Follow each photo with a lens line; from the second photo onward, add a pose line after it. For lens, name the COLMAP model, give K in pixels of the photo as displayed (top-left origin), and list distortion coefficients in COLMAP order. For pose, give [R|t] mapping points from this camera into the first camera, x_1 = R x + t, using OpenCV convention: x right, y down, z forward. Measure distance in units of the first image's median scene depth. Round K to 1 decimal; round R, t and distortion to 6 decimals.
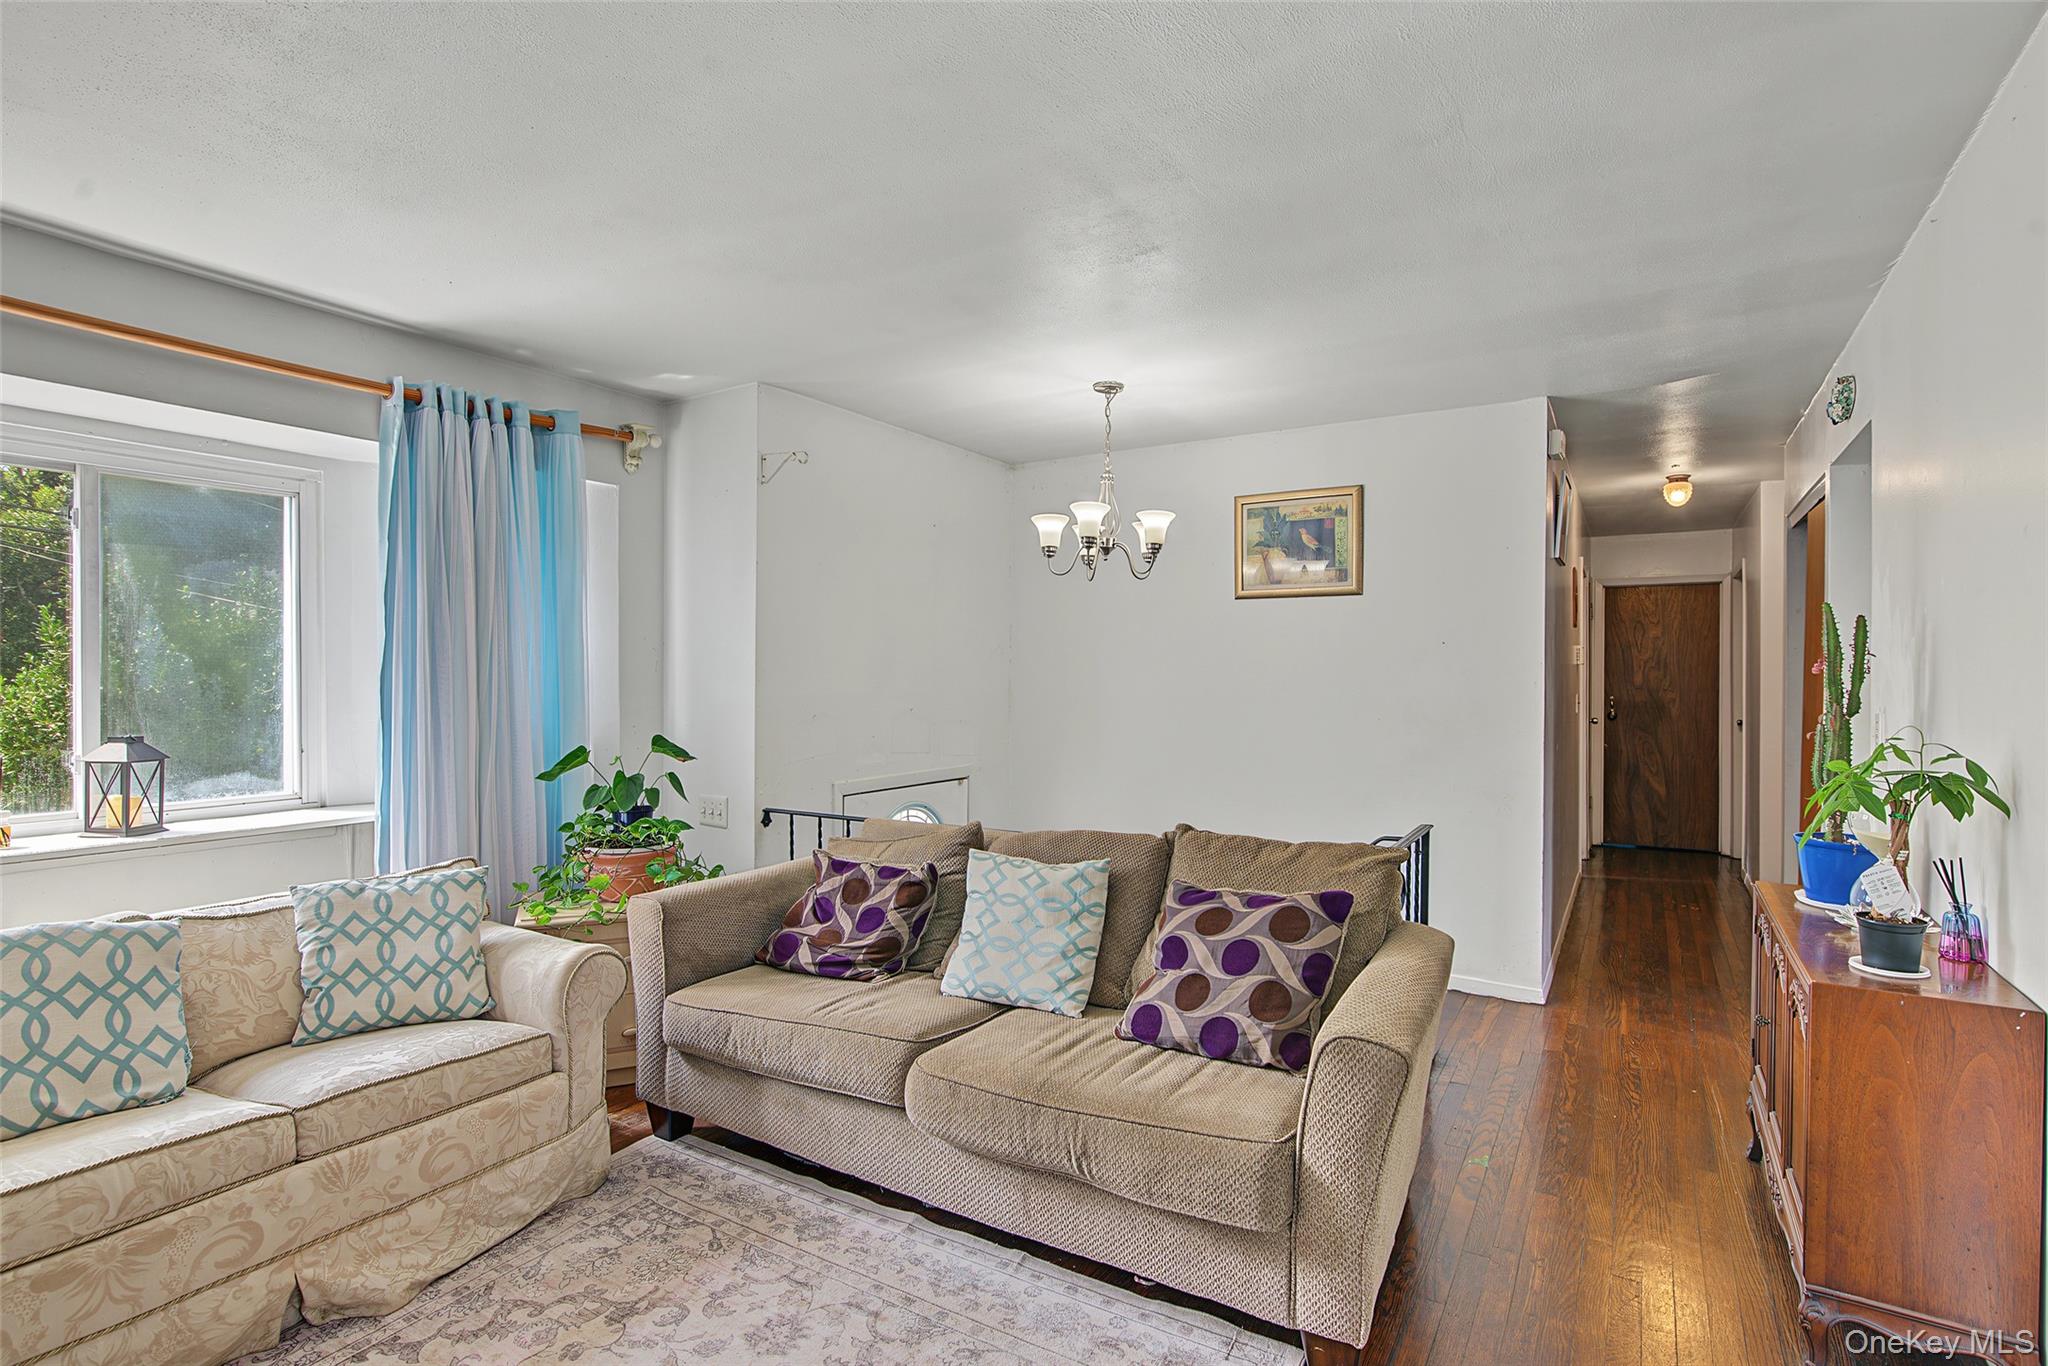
lens RADIAL K [[961.6, 0, 1025.7], [0, 961.6, 681.6], [0, 0, 1]] dist [-0.004337, 0.001668]
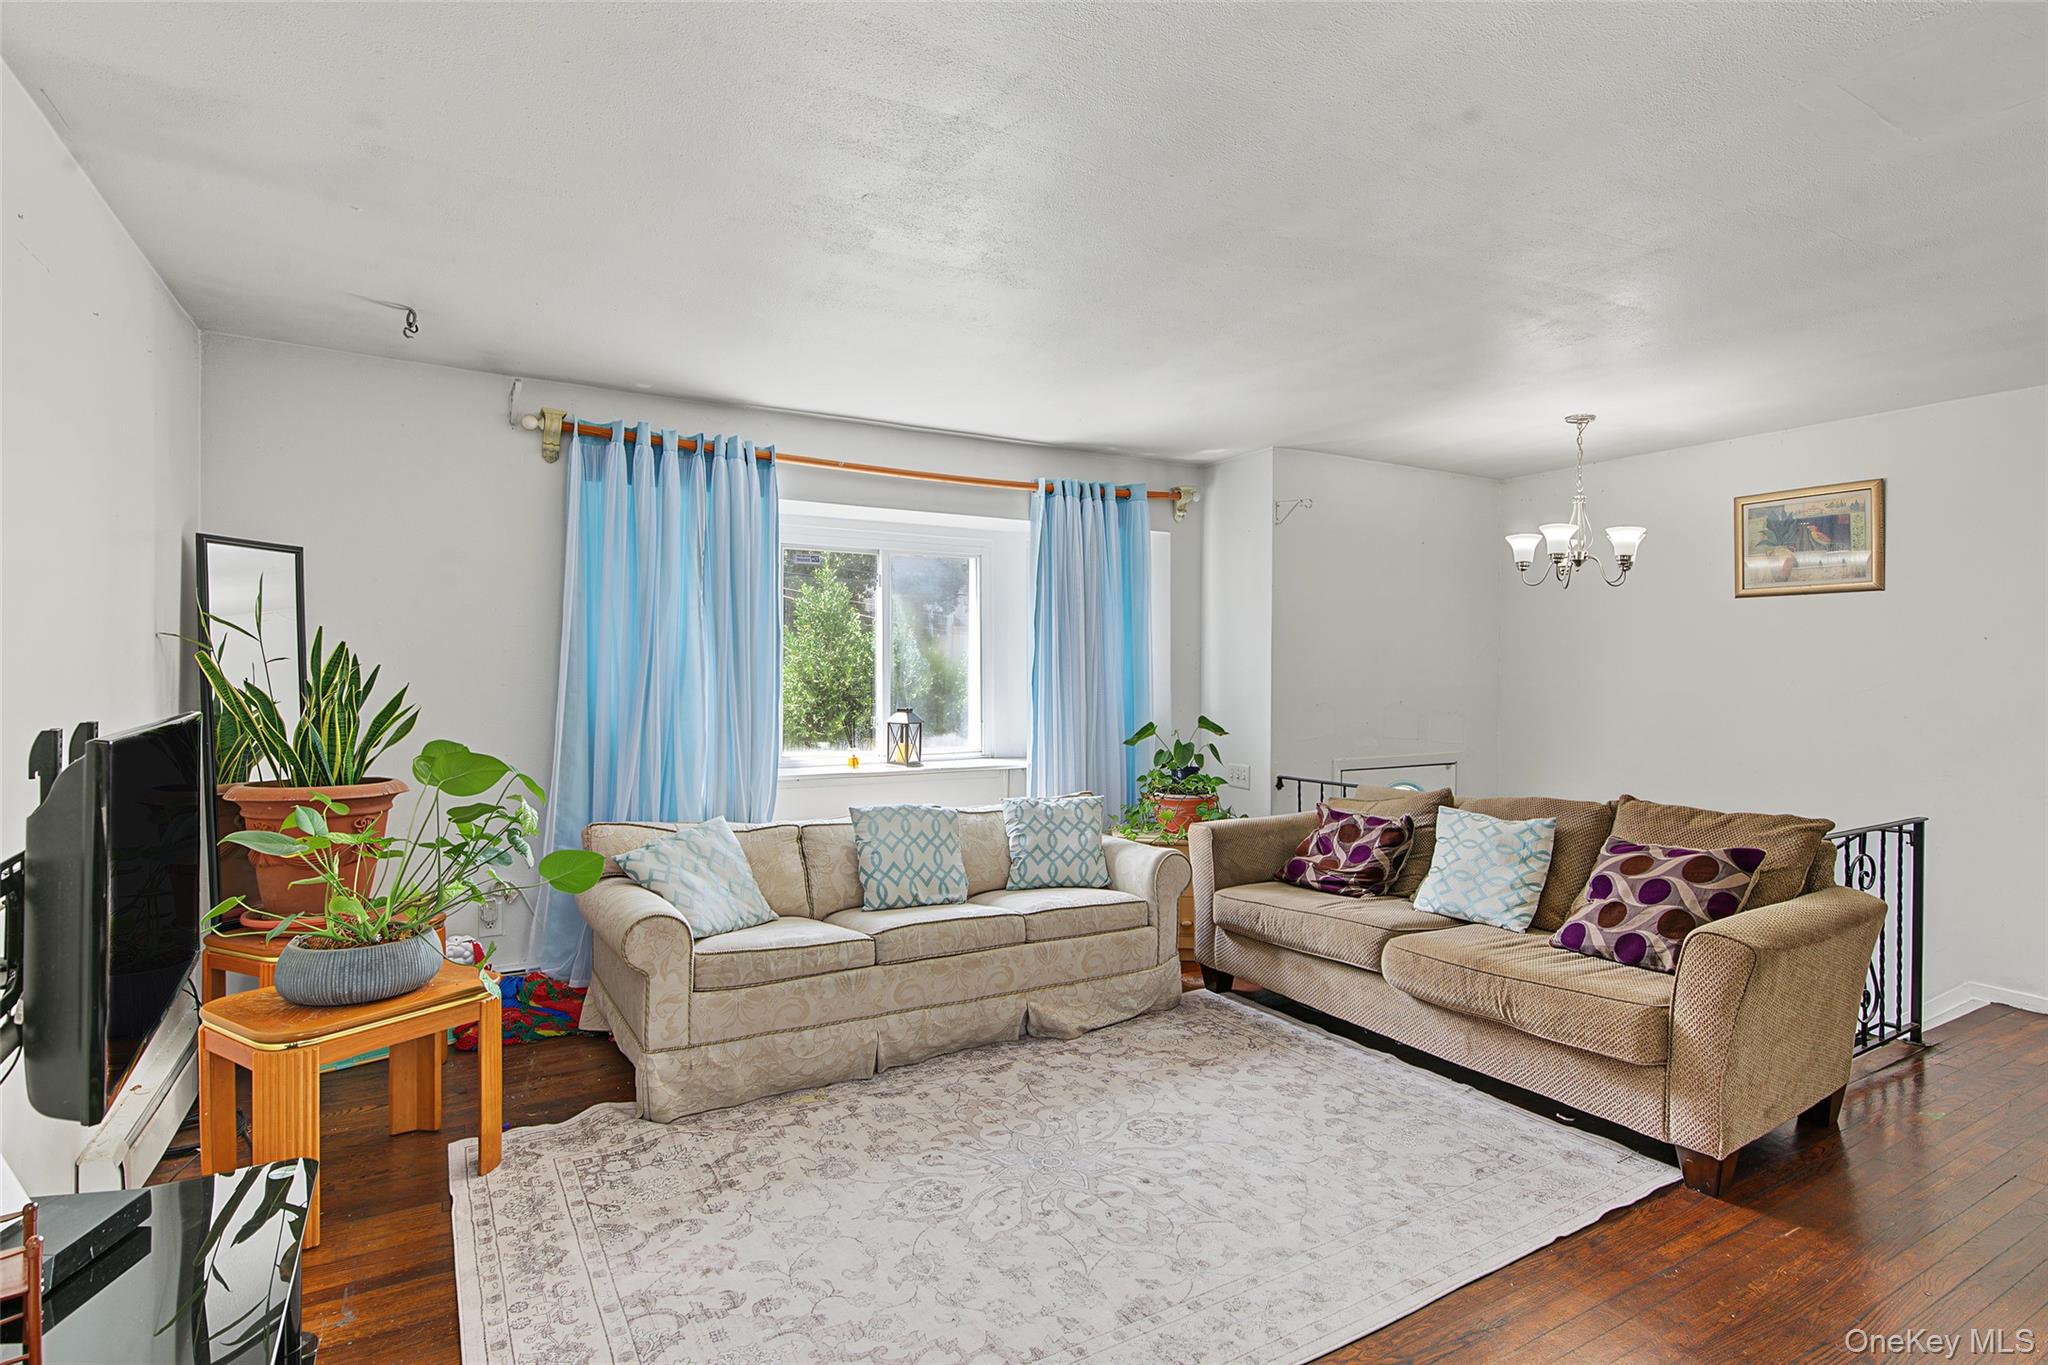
lens RADIAL K [[961.6, 0, 1049.5], [0, 961.6, 670.3], [0, 0, 1]] dist [-0.004337, 0.001668]
pose [[0.884148, -0.000904, -0.467207, 0.092343], [-0.003722, 0.999953, -0.008978, 0.004798], [0.467193, 0.009677, 0.884103, -0.440171]]
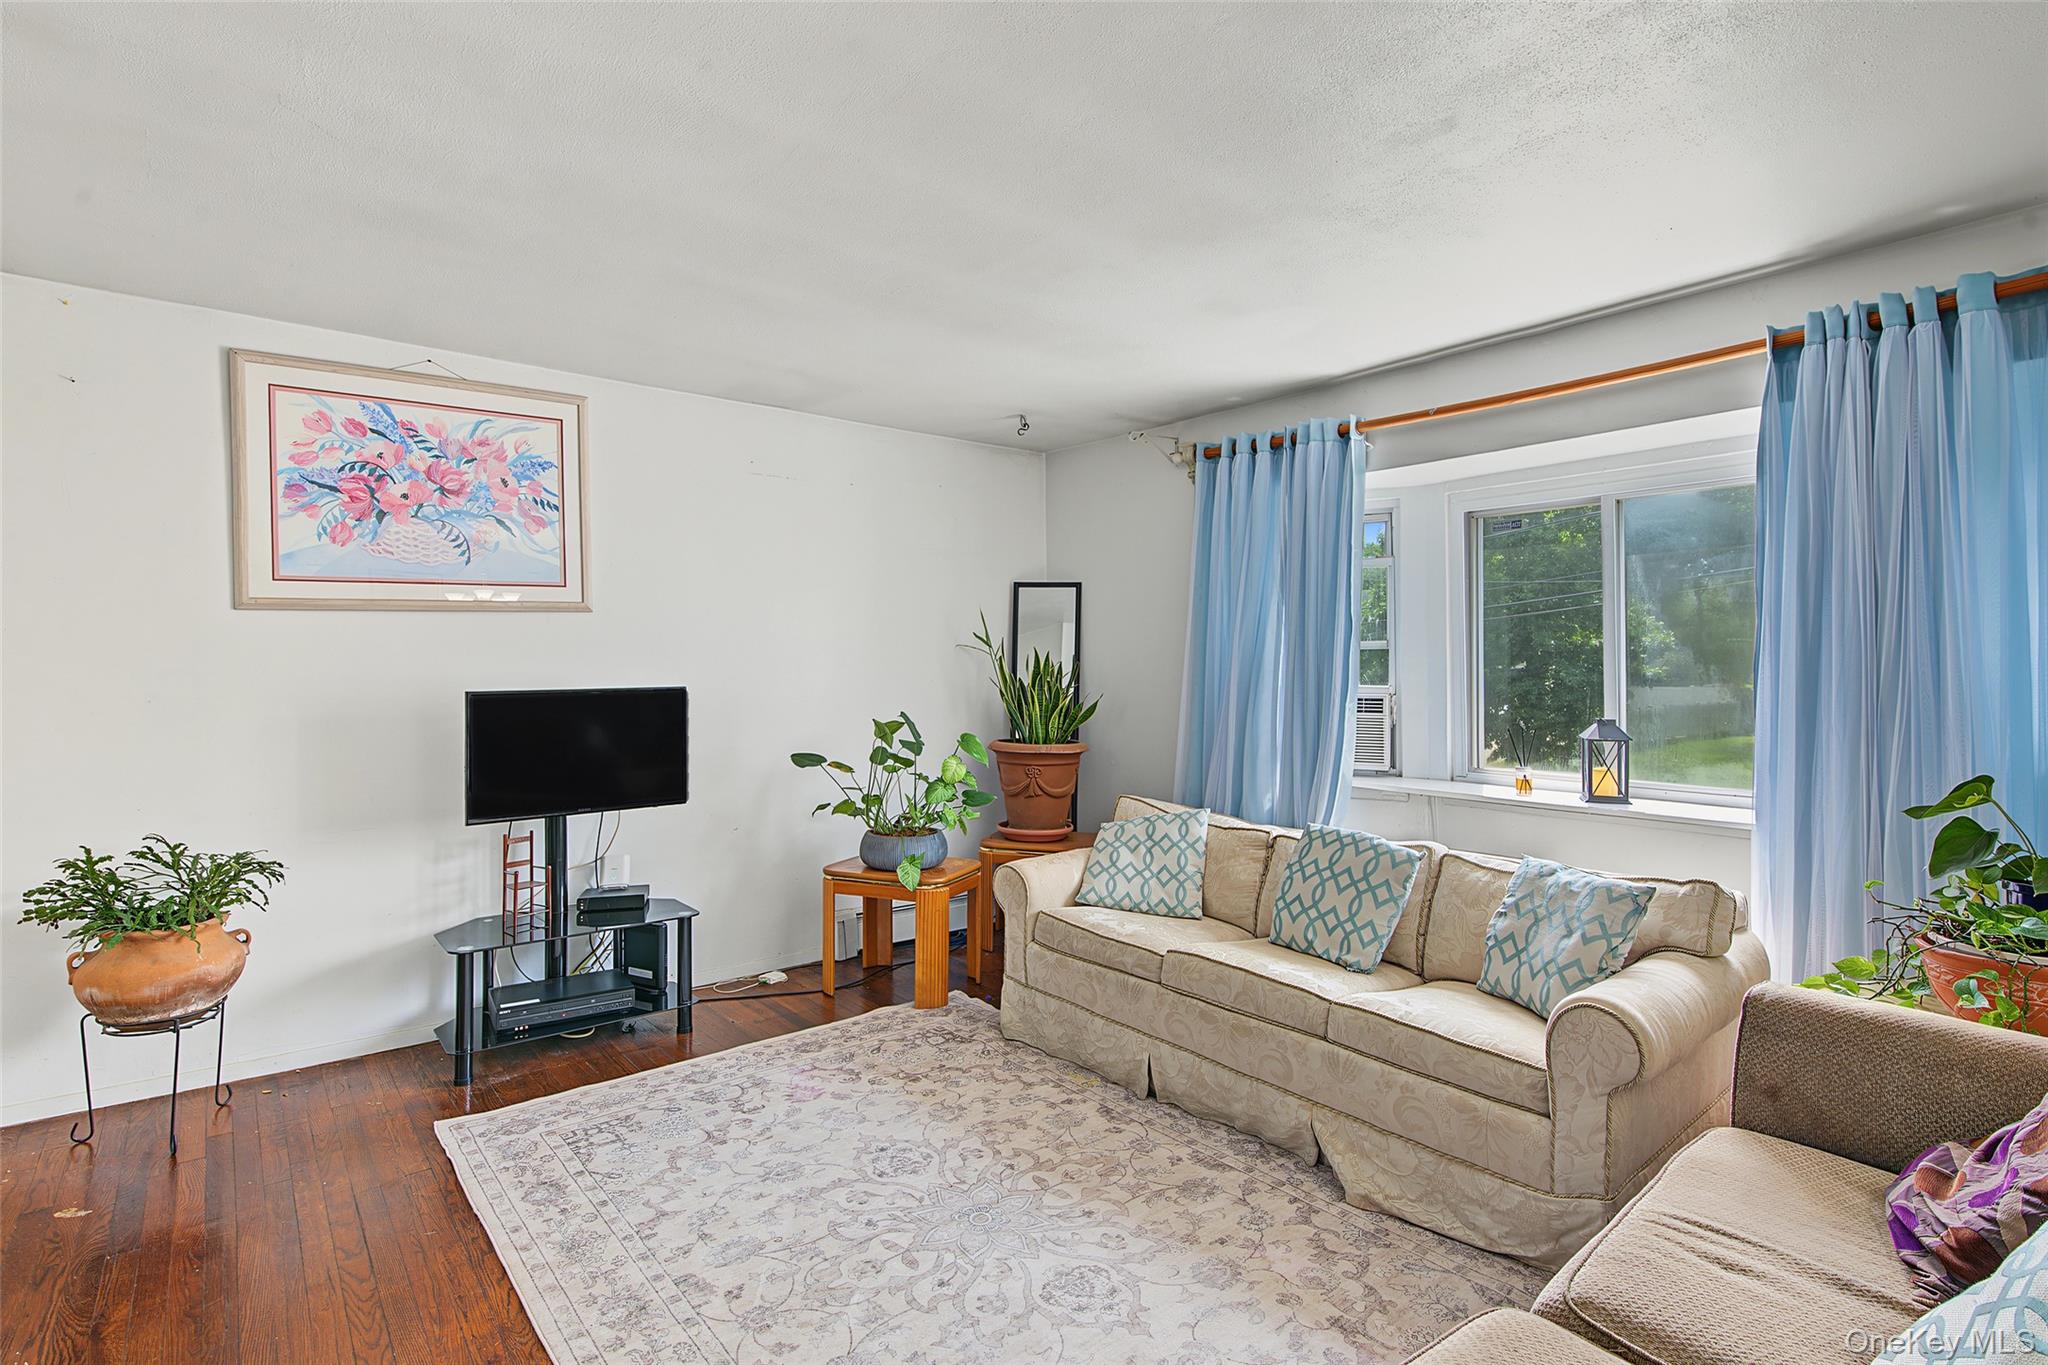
lens RADIAL K [[961.6, 0, 1013.4], [0, 961.6, 656.6], [0, 0, 1]] dist [-0.004337, 0.001668]
pose [[-0.297447, -0.010917, -0.954676, 0.473758], [-0.007016, 0.999933, -0.009249, -0.004238], [0.954713, 0.003946, -0.297503, 0.749356]]
